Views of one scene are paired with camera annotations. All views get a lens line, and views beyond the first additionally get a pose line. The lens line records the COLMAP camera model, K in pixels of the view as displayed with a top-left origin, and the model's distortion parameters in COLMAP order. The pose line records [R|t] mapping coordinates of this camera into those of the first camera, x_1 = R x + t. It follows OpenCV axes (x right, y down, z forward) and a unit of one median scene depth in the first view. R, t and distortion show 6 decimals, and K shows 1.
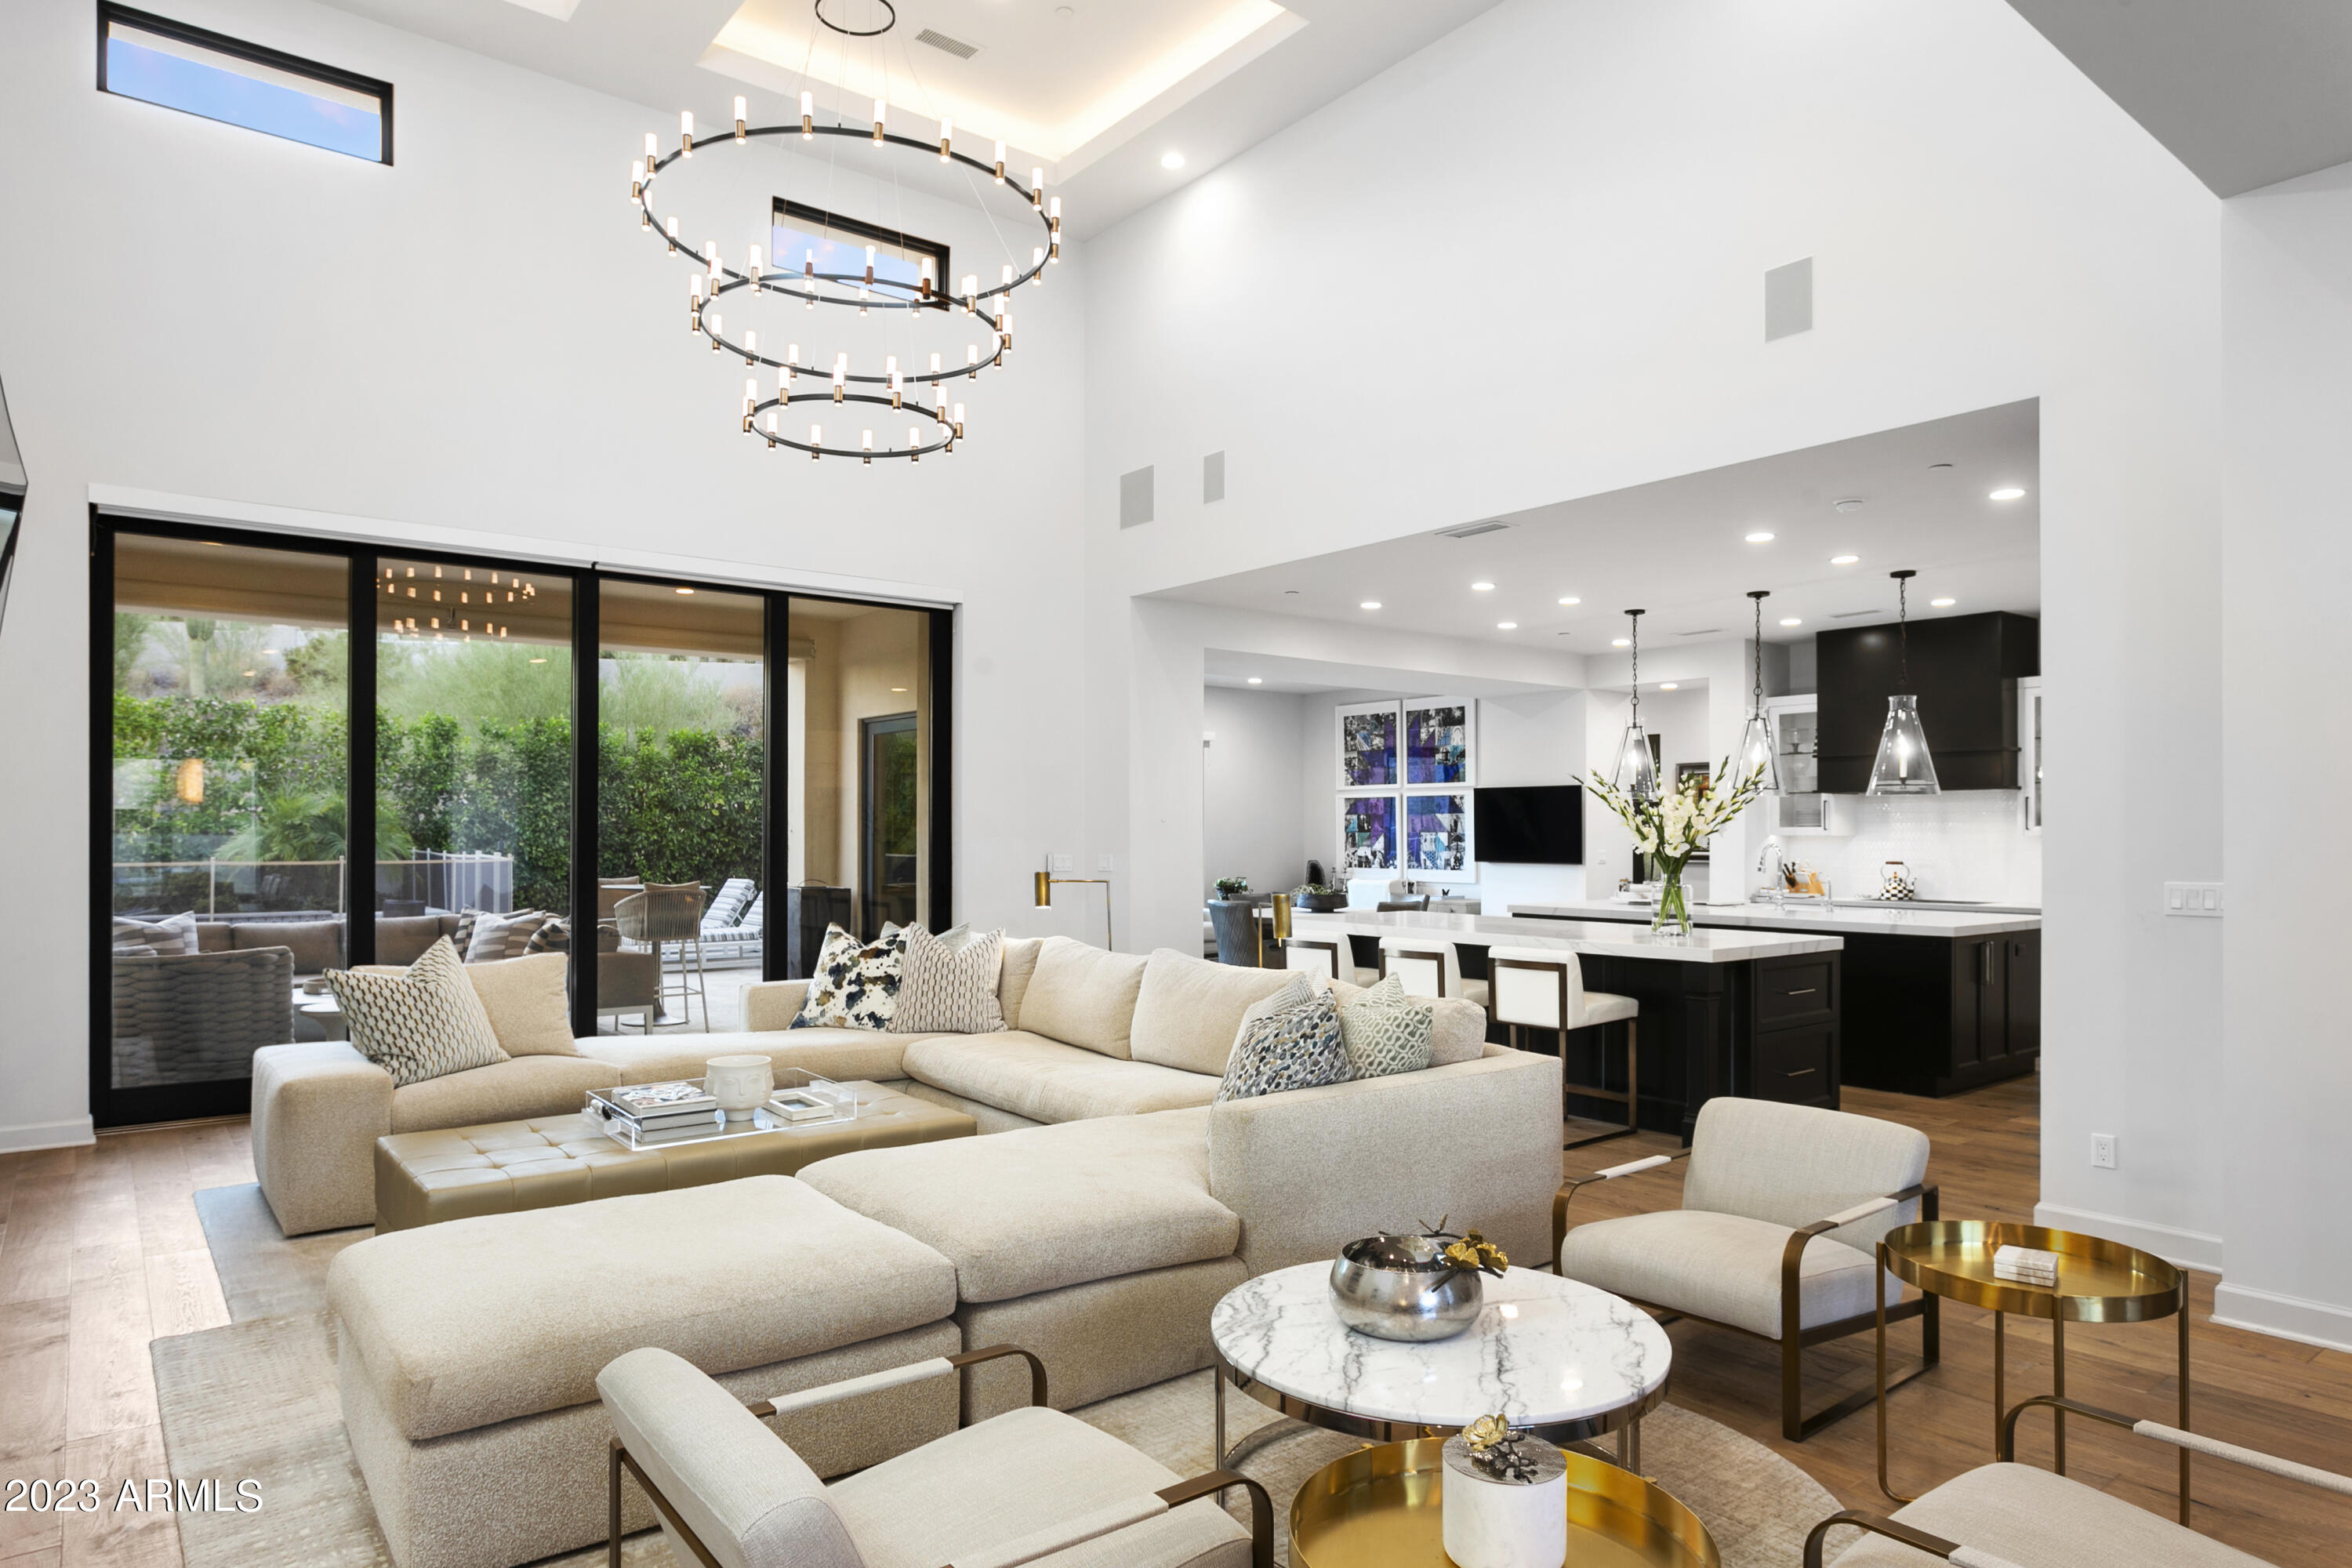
lens RADIAL K [[1374.5, 0, 1142.4], [0, 1374.5, 837.4], [0, 0, 1]] dist [-0.013575, 0.007755]
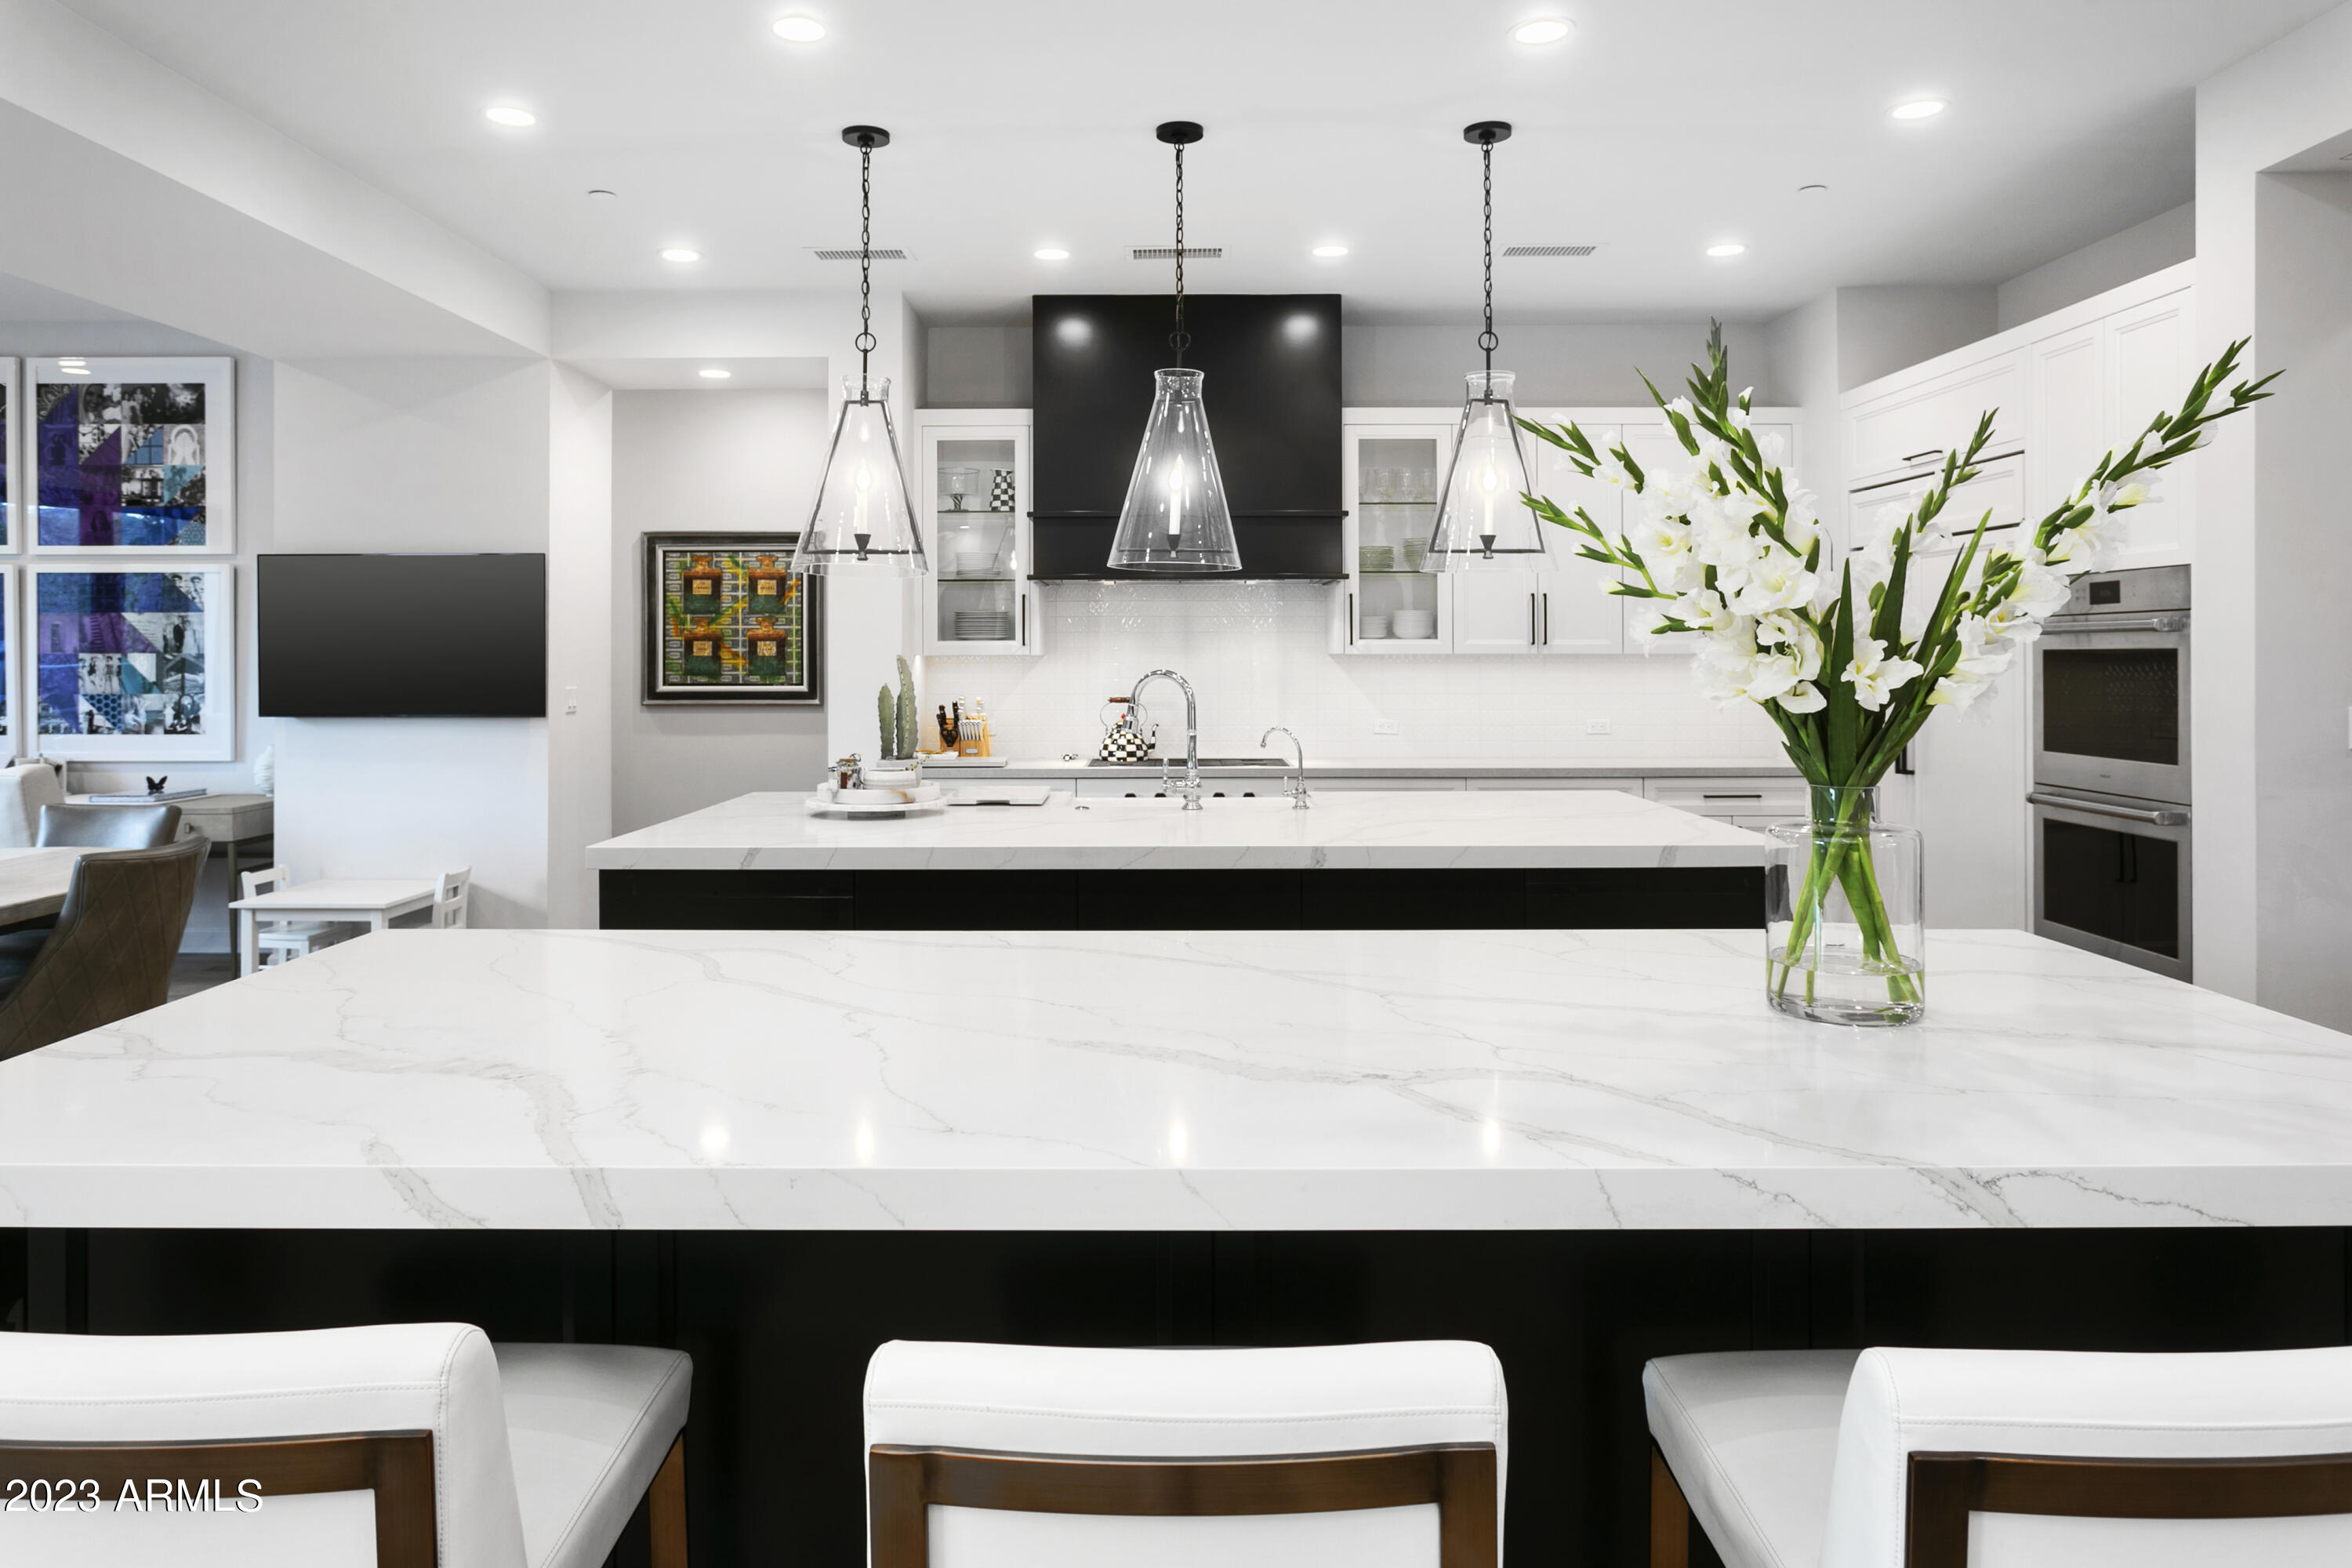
lens RADIAL K [[1437.7, 0, 1066.5], [0, 1437.7, 650.1], [0, 0, 1]] dist [-0.014722, -0.001679]
pose [[0.601310, 0.000503, 0.799015, 0.030211], [0.005714, 0.999972, -0.004929, -0.000586], [-0.798995, 0.007529, 0.601290, 0.638188]]
